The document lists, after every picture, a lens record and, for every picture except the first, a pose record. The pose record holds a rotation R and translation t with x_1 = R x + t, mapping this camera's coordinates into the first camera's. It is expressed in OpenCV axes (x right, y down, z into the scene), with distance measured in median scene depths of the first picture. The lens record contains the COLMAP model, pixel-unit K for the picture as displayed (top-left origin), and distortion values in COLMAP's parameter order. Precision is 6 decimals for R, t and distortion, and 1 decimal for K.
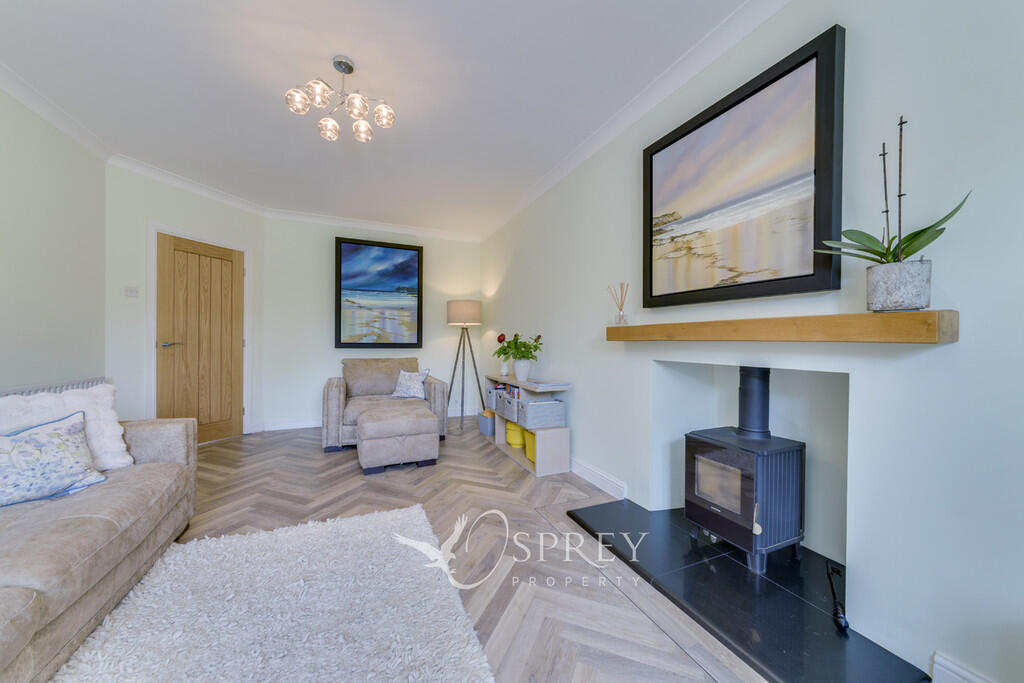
lens RADIAL K [[359.6, 0, 510.8], [0, 359.6, 343.8], [0, 0, 1]] dist [0.003602, 0.000103]
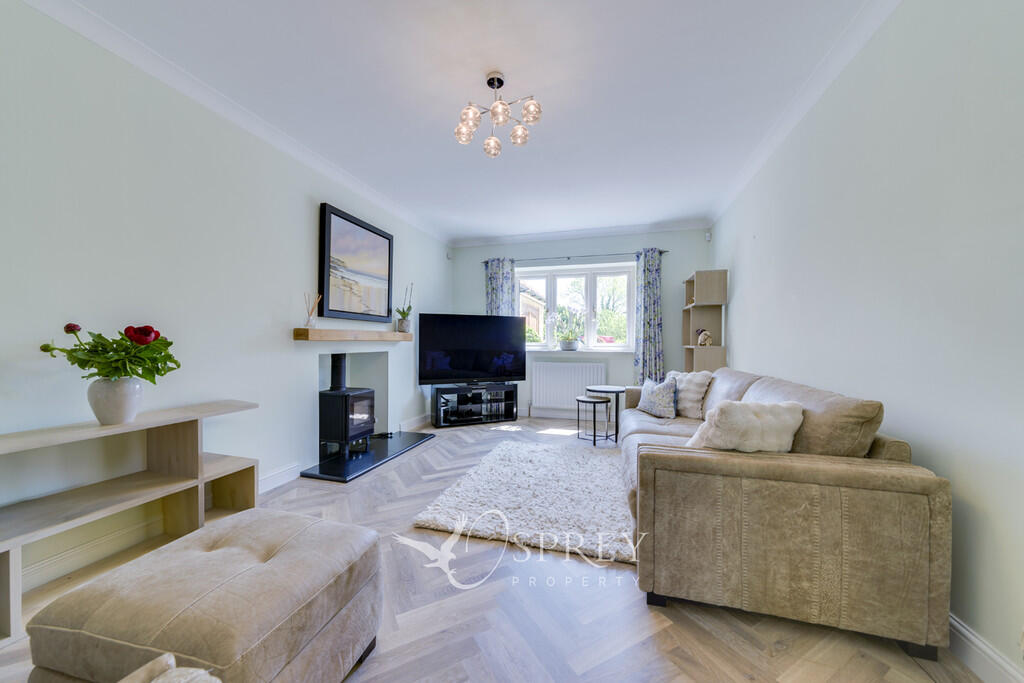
lens RADIAL K [[359.6, 0, 514.2], [0, 359.6, 340.9], [0, 0, 1]] dist [0.003602, 0.000103]
pose [[-0.776938, -0.010068, 0.629497, -1.246705], [-0.003691, 0.999928, 0.011437, -0.029086], [-0.629567, 0.006562, -0.776919, 1.883777]]
